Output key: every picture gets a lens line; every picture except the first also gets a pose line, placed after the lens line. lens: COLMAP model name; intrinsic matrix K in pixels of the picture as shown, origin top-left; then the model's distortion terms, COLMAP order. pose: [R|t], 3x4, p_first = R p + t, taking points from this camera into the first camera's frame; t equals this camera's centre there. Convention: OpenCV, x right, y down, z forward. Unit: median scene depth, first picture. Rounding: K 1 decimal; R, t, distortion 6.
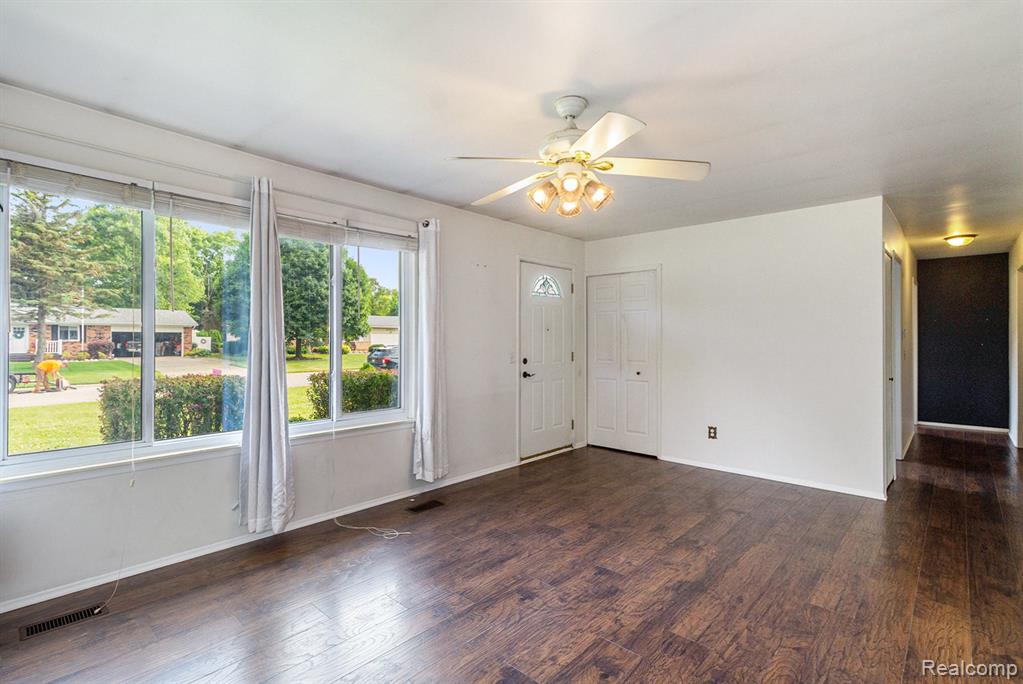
lens RADIAL K [[490.2, 0, 510.8], [0, 490.2, 338.2], [0, 0, 1]] dist [0.006558, 0.000479]
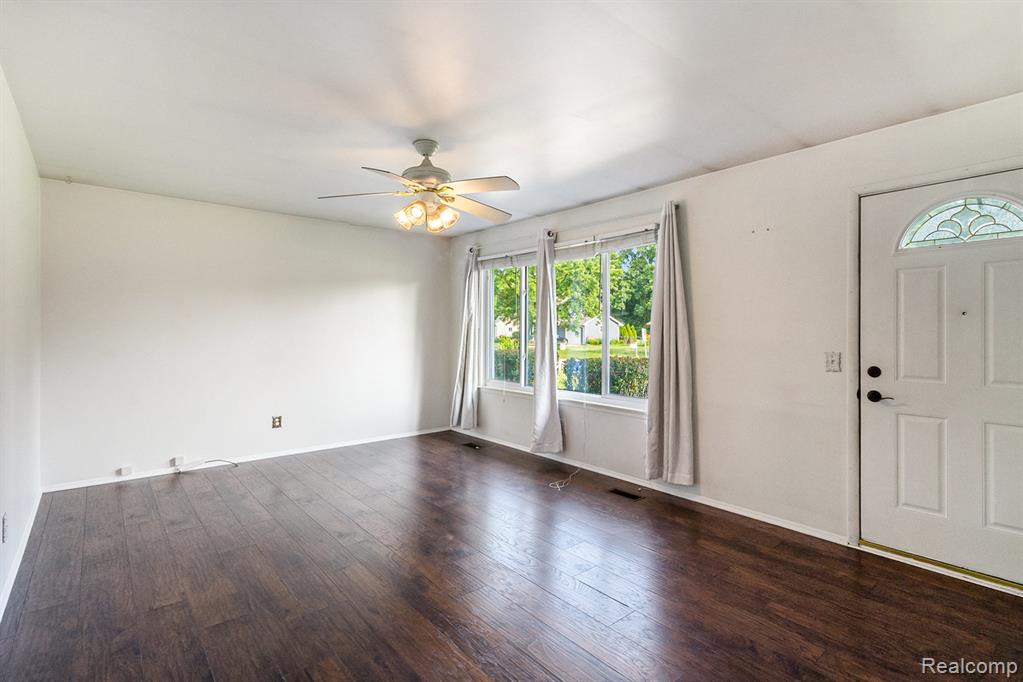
lens RADIAL K [[490.2, 0, 509.6], [0, 490.2, 337.7], [0, 0, 1]] dist [0.006558, 0.000479]
pose [[-0.138442, 0.010206, -0.990318, 0.947237], [-0.003396, 0.999936, 0.010780, 0.004776], [0.990365, 0.004856, -0.138398, 0.974211]]
